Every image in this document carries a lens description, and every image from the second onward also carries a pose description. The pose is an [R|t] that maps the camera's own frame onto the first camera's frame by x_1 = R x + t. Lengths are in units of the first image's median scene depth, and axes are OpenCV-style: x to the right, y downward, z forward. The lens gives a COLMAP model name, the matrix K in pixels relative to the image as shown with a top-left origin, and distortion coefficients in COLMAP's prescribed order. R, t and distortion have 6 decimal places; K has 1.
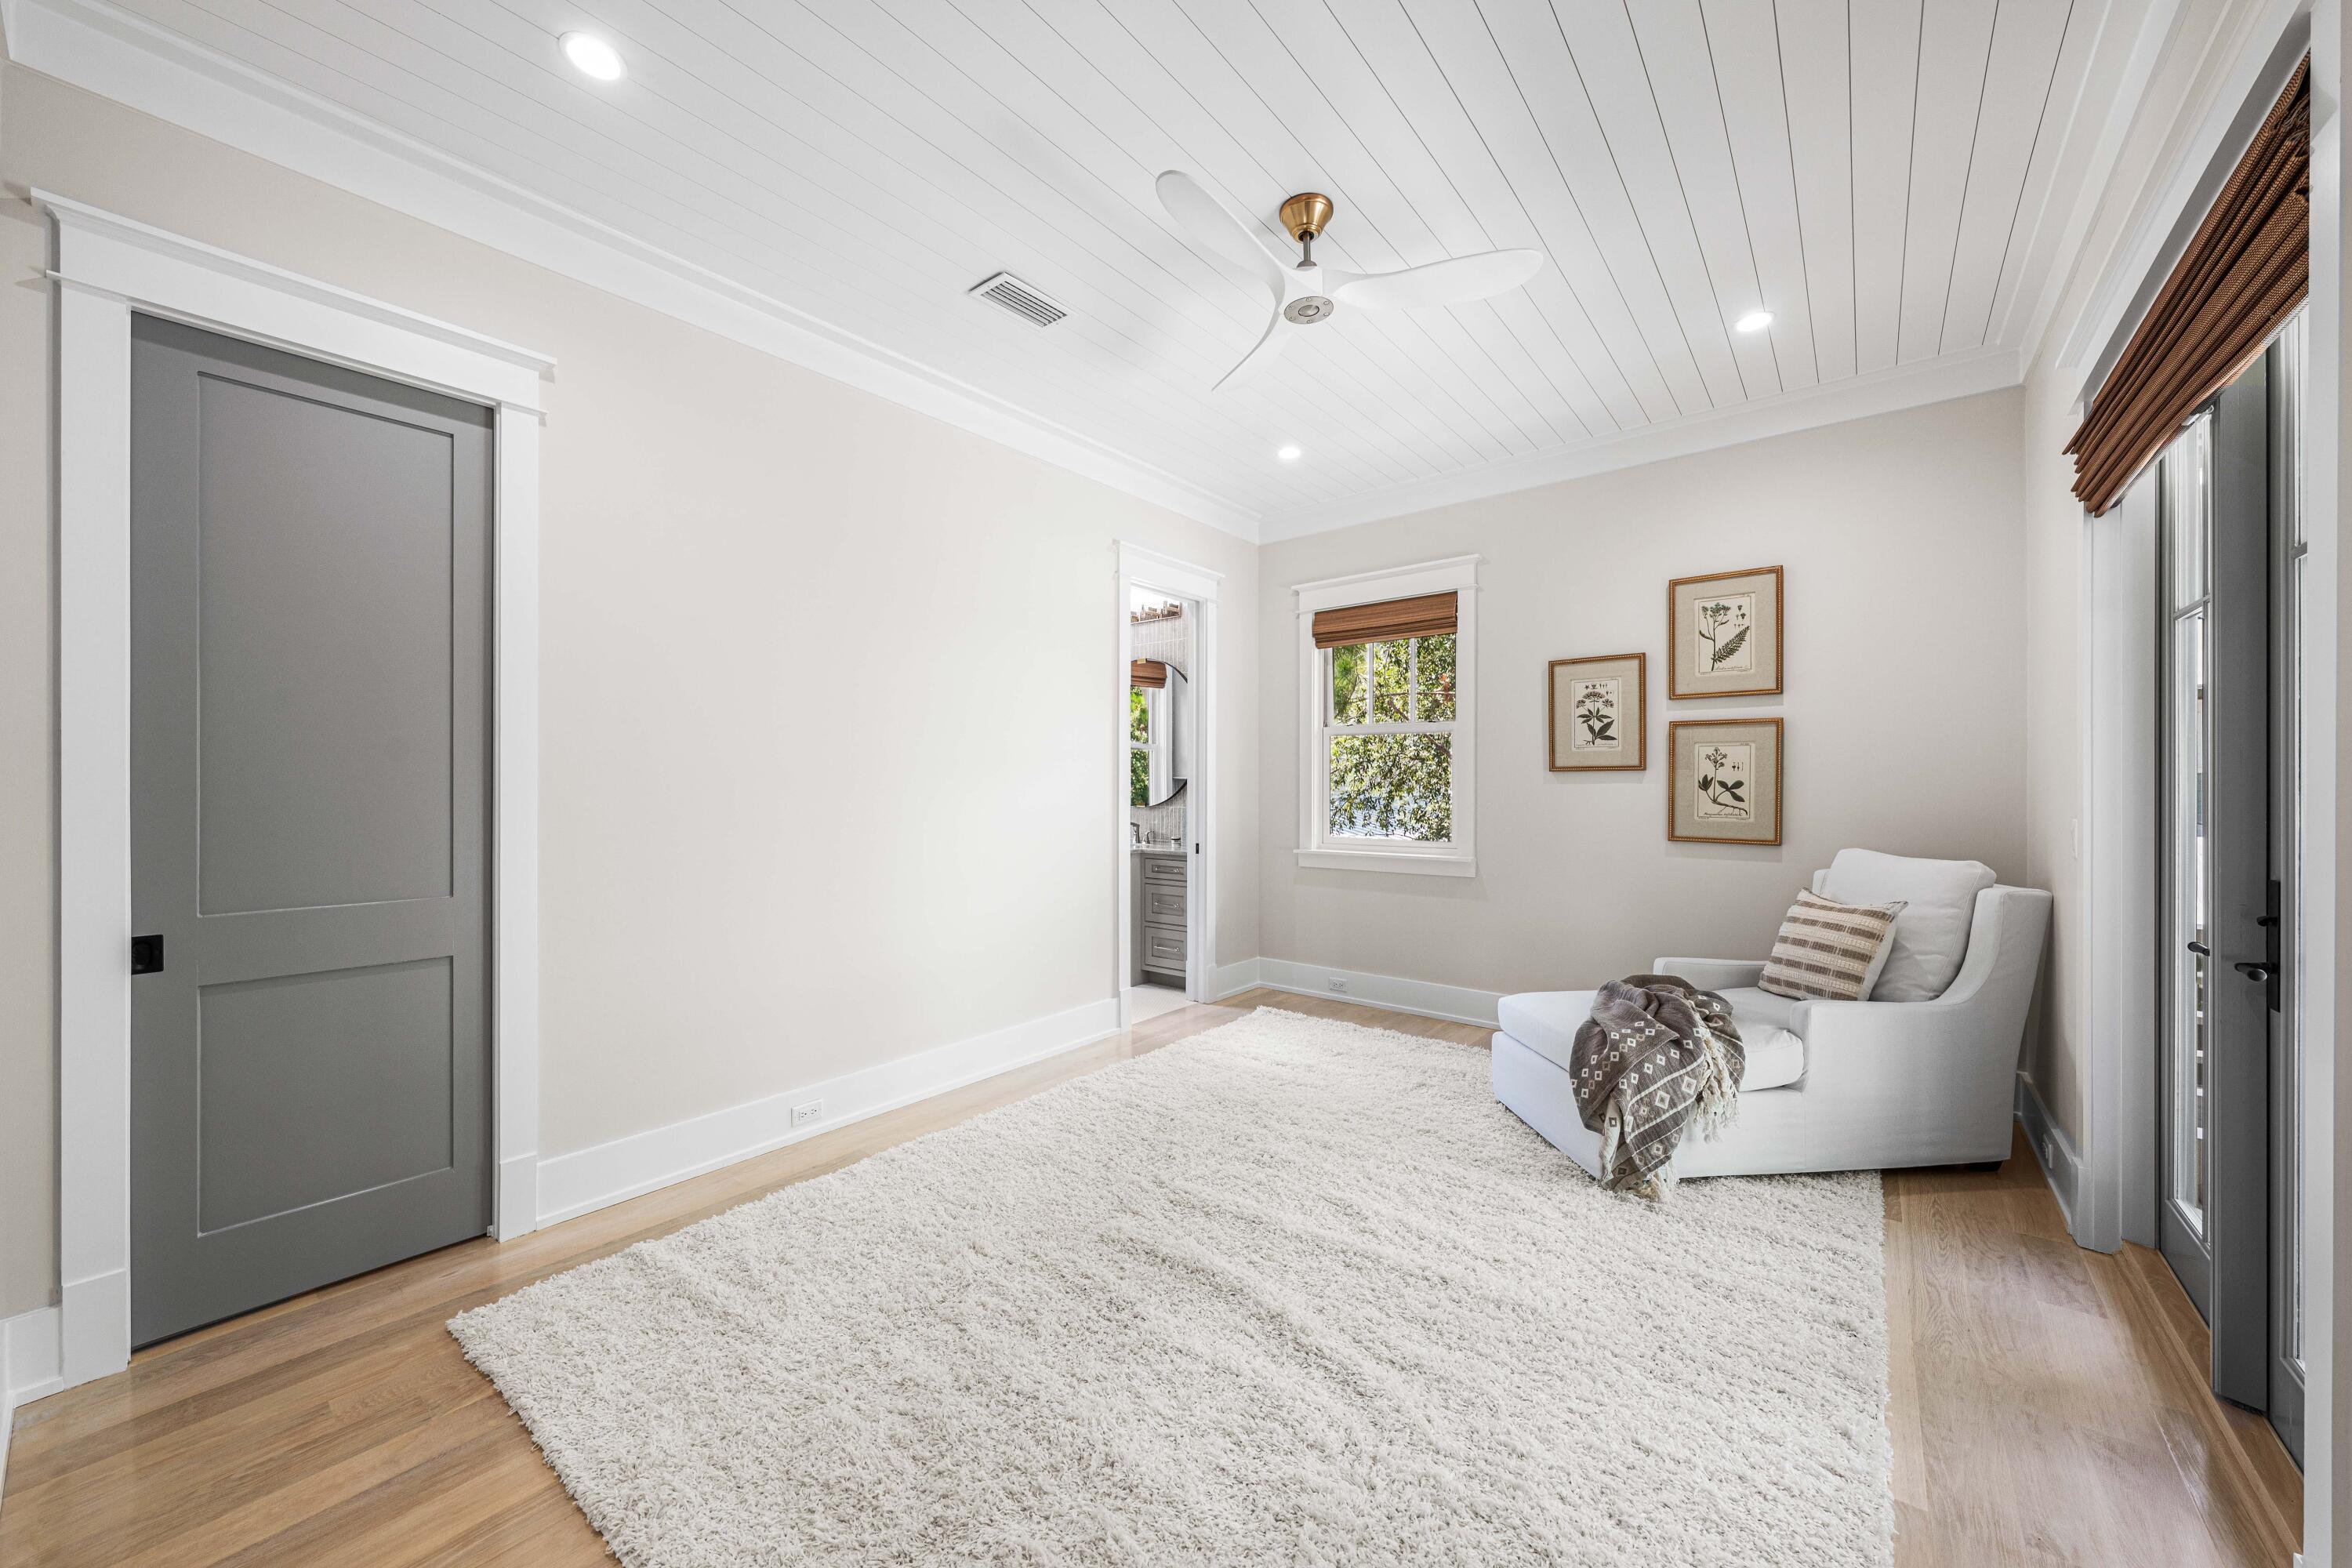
lens RADIAL K [[850.5, 0, 1170.8], [0, 850.5, 780.7], [0, 0, 1]] dist [0.000693, 0.000063]
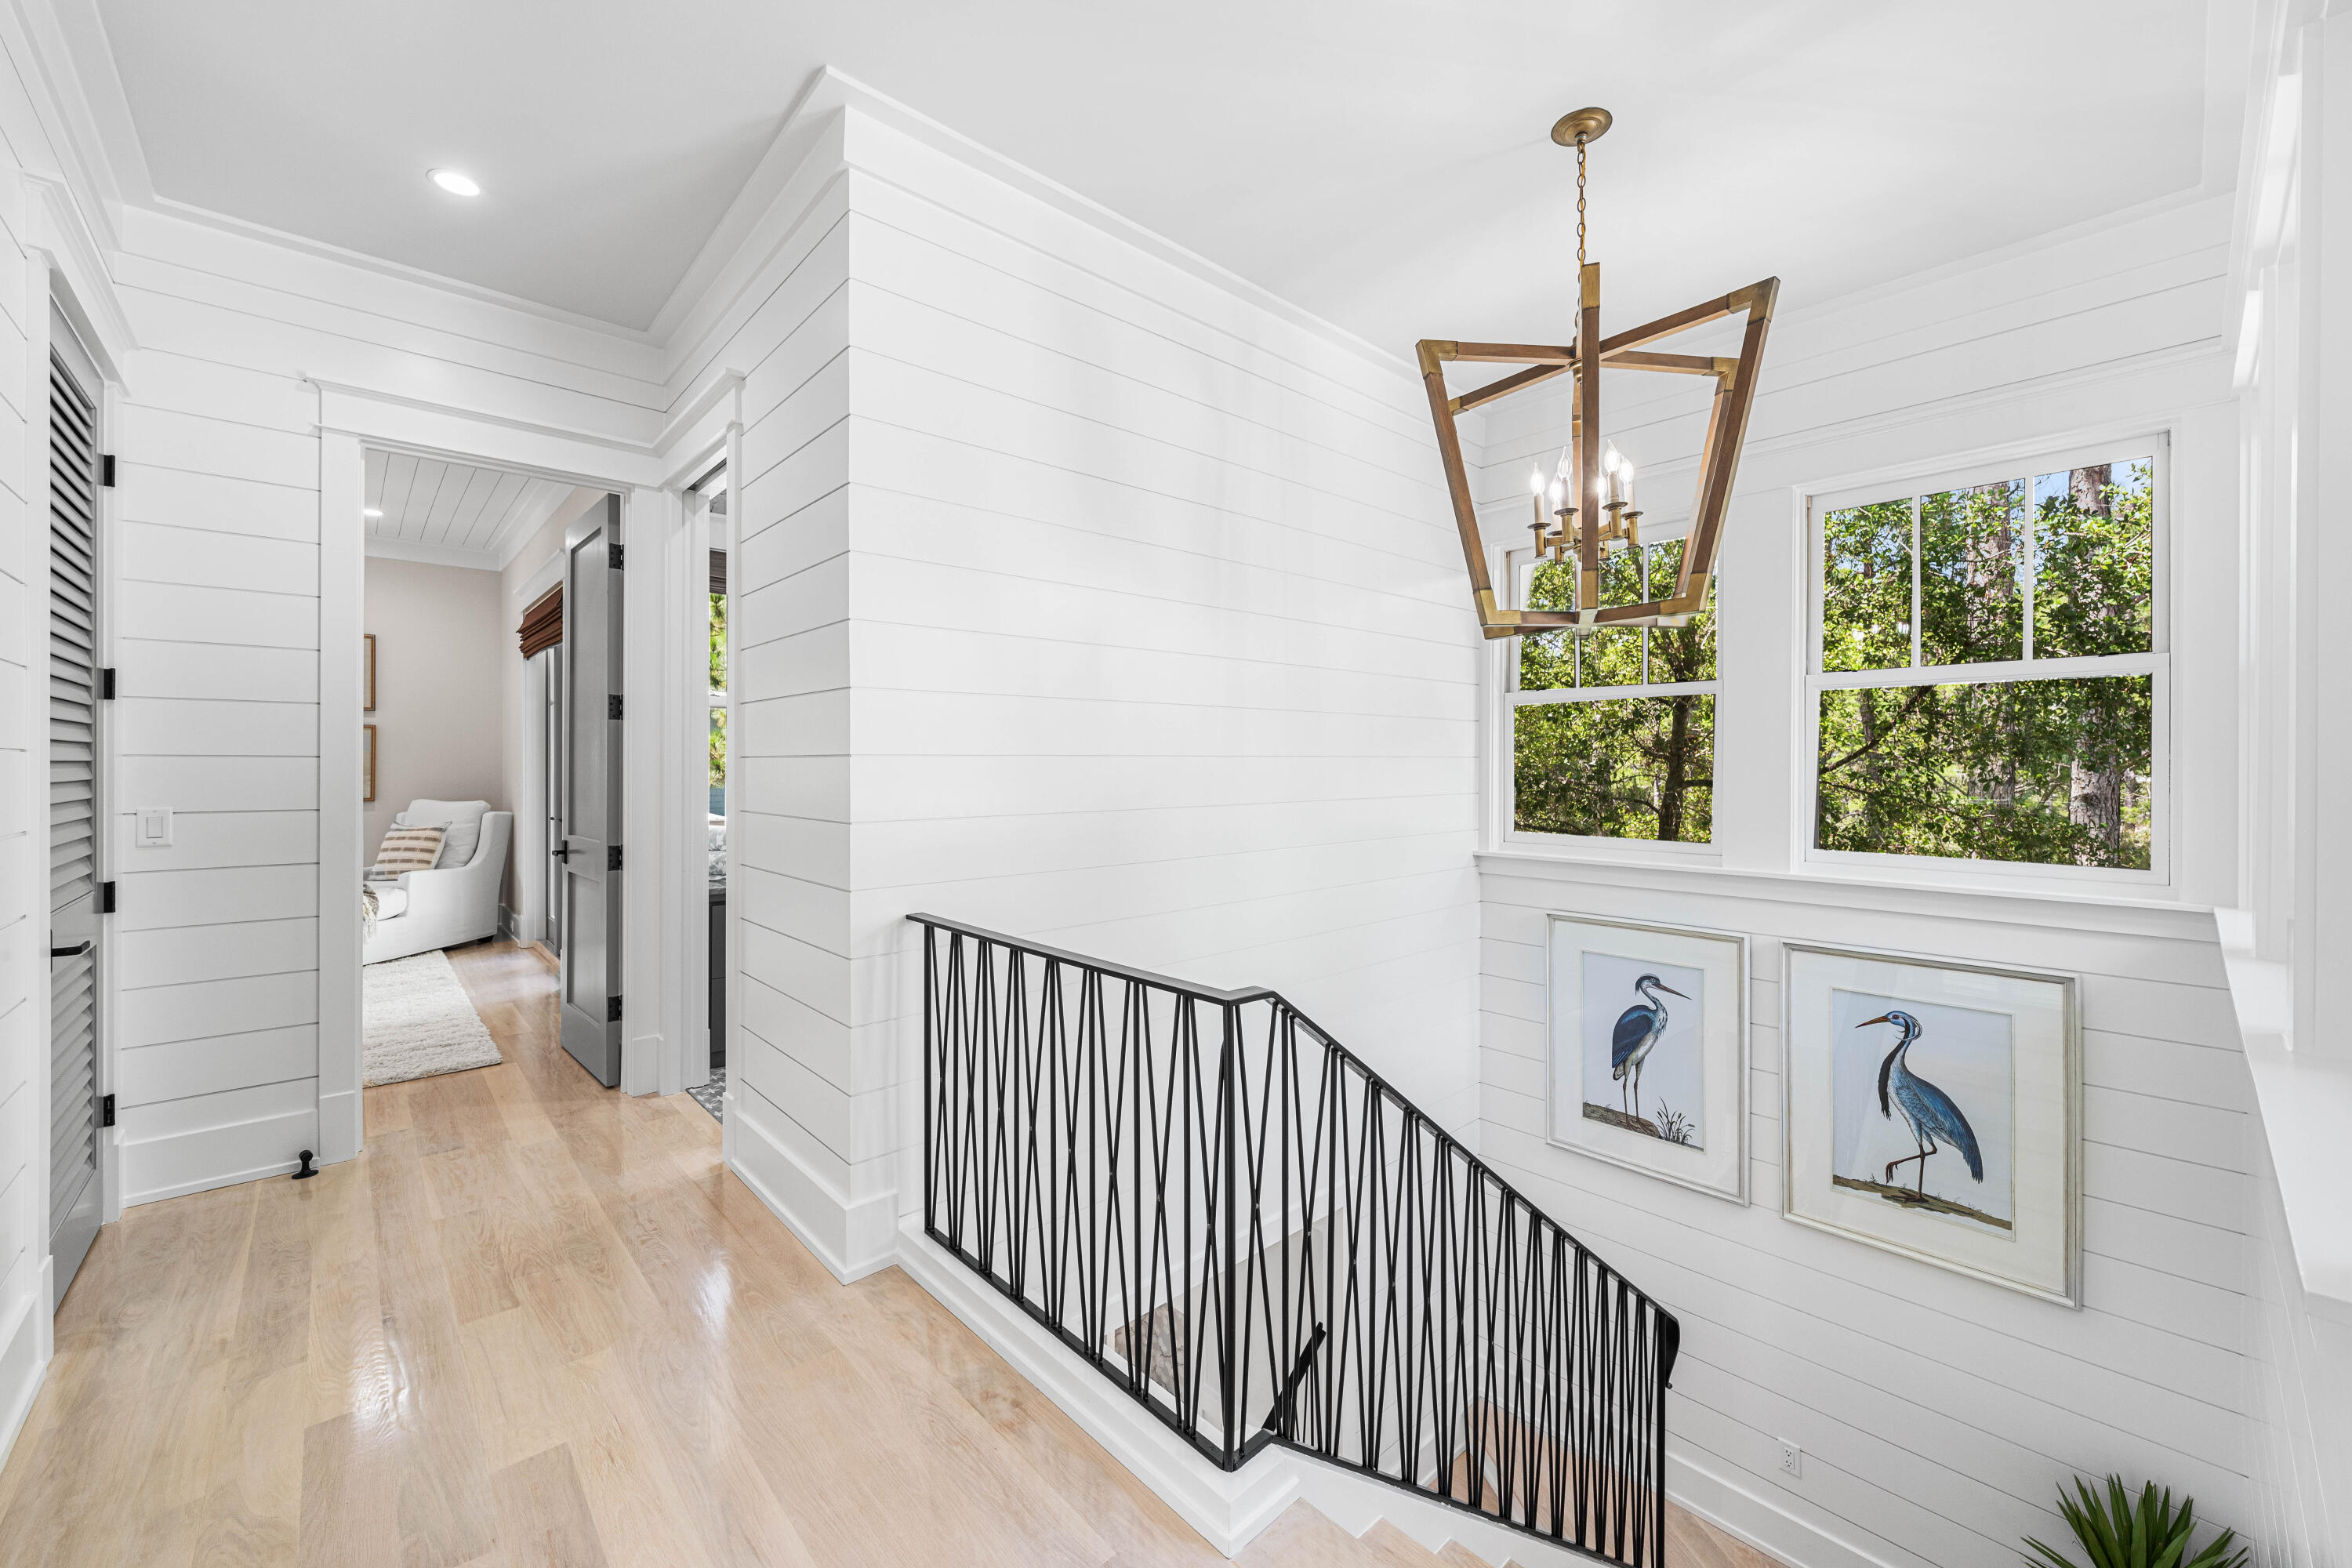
lens RADIAL K [[916.5, 0, 1173.4], [0, 916.5, 770.0], [0, 0, 1]] dist [0.000124, 0.000010]
pose [[0.144211, -0.001401, 0.989546, -1.072827], [-0.000785, 0.999999, 0.001530, 0.014765], [-0.989547, -0.000998, 0.144210, -1.041117]]
